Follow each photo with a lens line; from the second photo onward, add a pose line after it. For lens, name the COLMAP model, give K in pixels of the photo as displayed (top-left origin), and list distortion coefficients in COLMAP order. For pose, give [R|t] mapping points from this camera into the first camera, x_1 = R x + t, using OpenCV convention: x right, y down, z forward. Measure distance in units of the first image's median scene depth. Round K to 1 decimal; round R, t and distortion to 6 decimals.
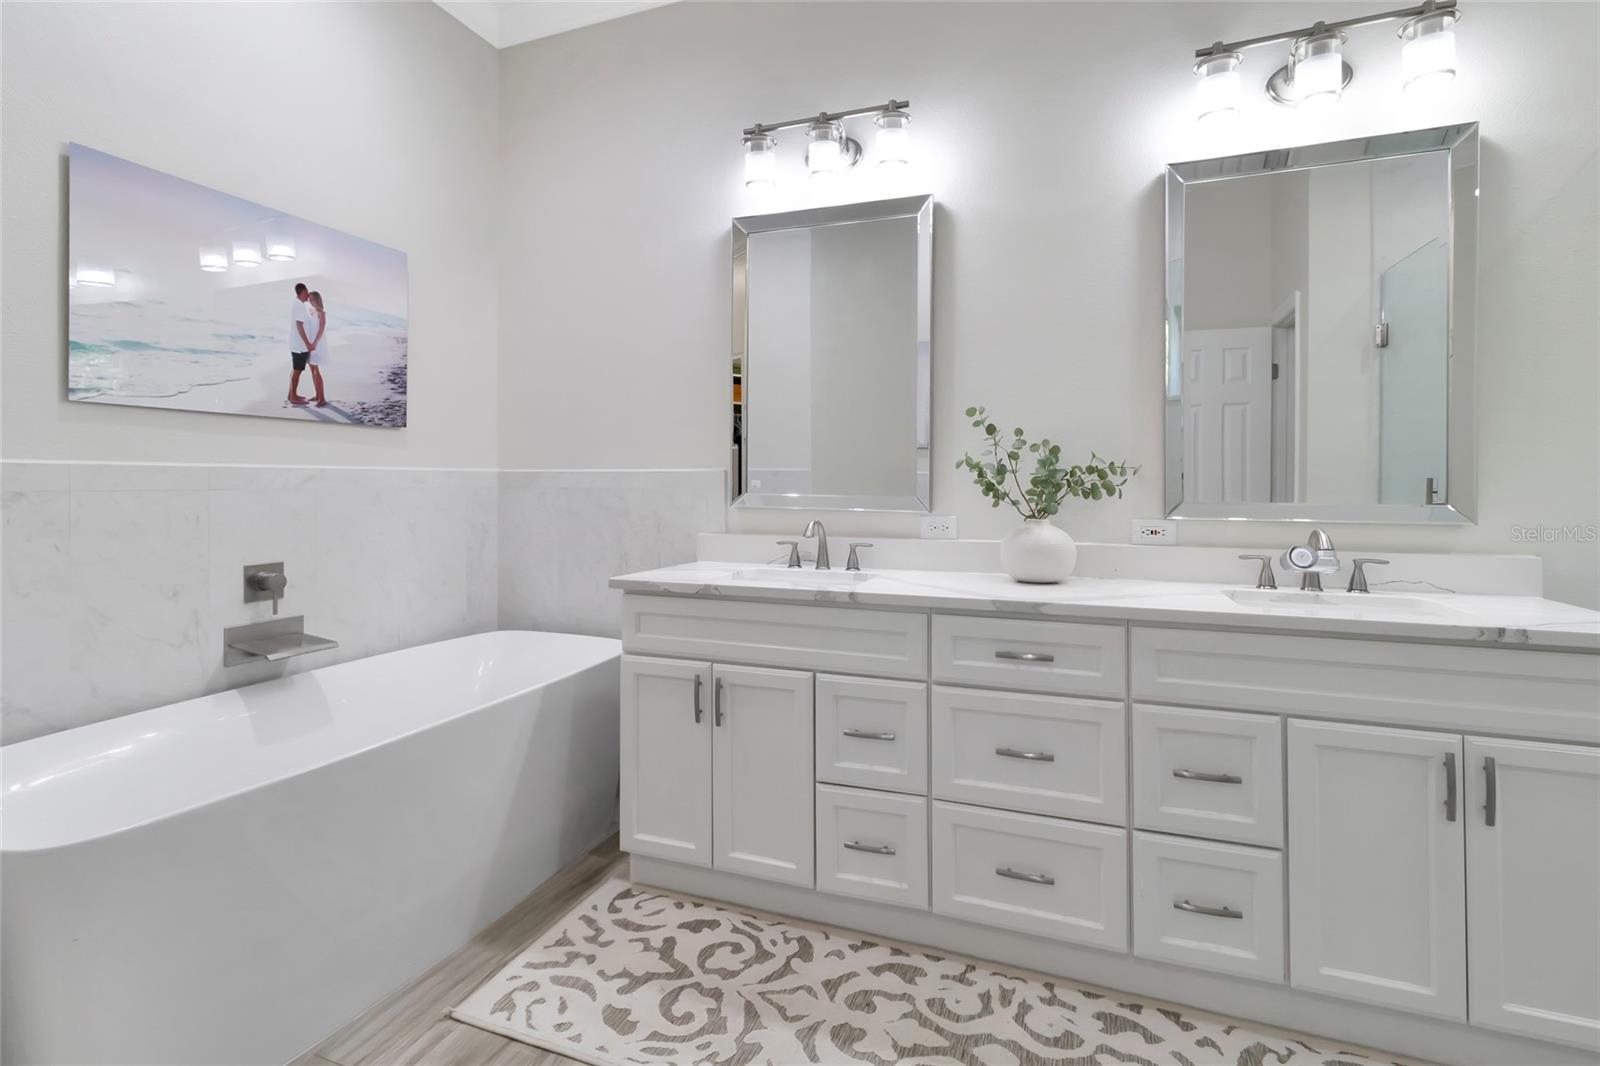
lens RADIAL K [[759.6, 0, 803.4], [0, 759.6, 473.1], [0, 0, 1]] dist [0.007864, 0.001173]
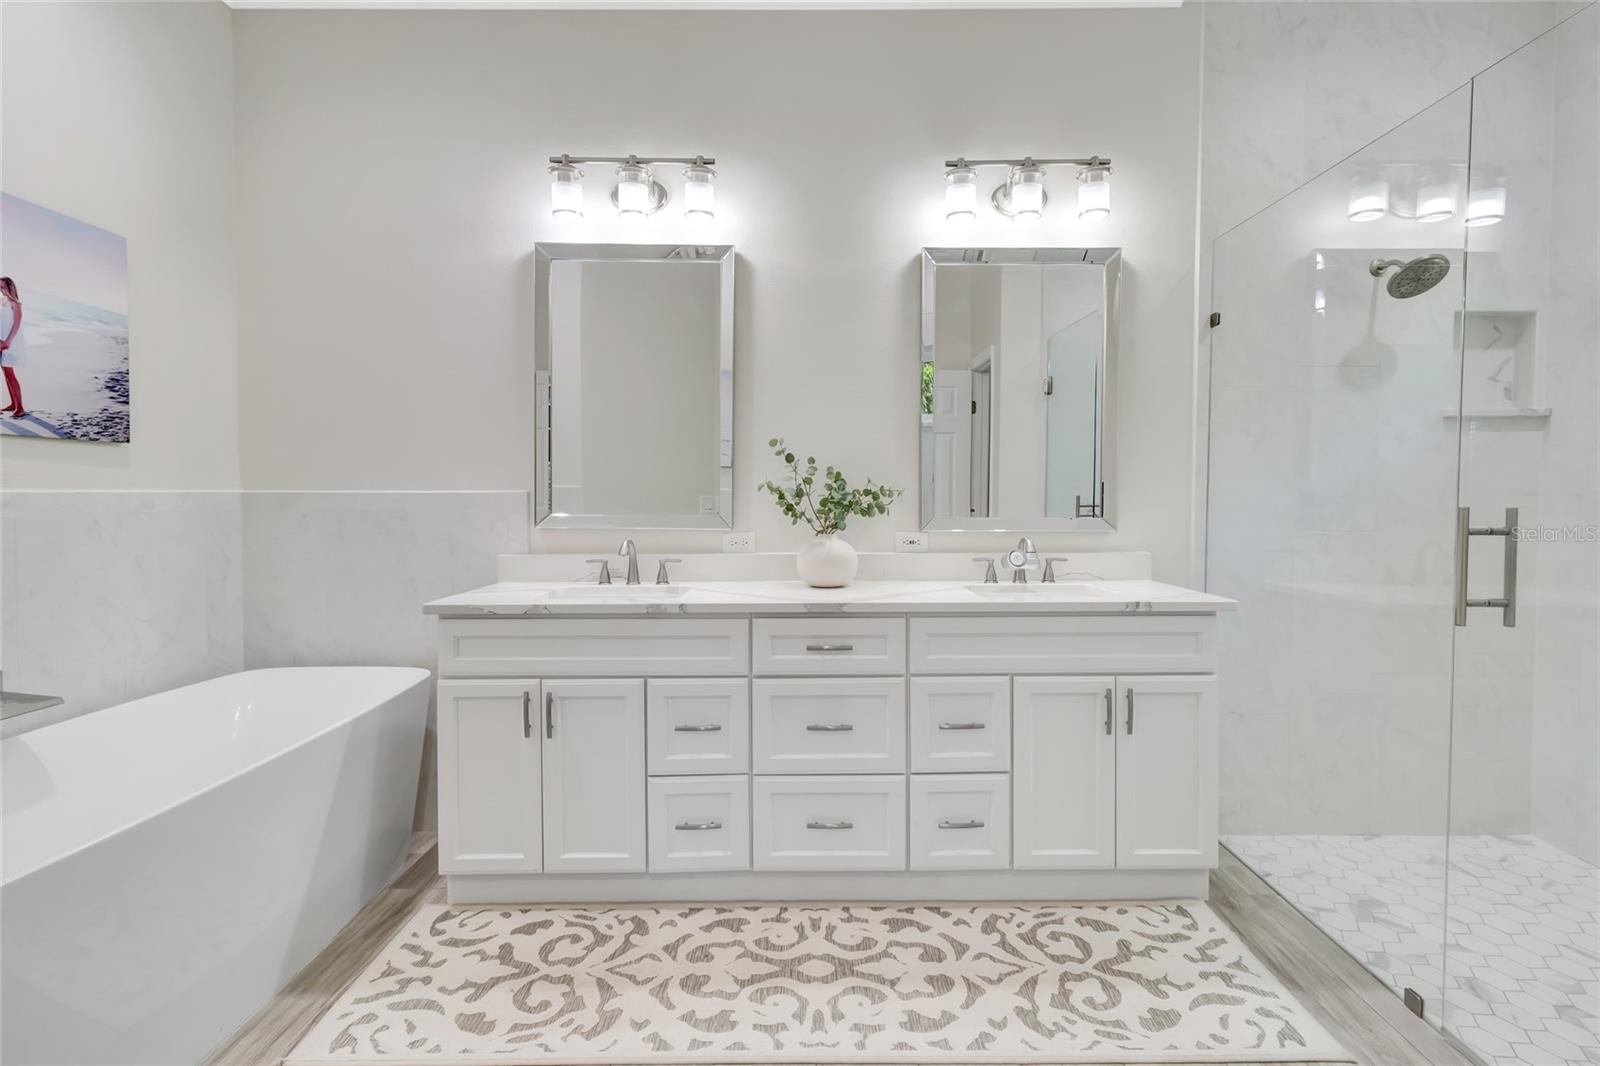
lens RADIAL K [[759.6, 0, 802.9], [0, 759.6, 502.3], [0, 0, 1]] dist [0.007864, 0.001173]
pose [[0.932019, -0.008946, 0.362300, -0.161737], [-0.001073, 0.999623, 0.027444, -0.022453], [-0.362409, -0.025967, 0.931657, -0.098961]]
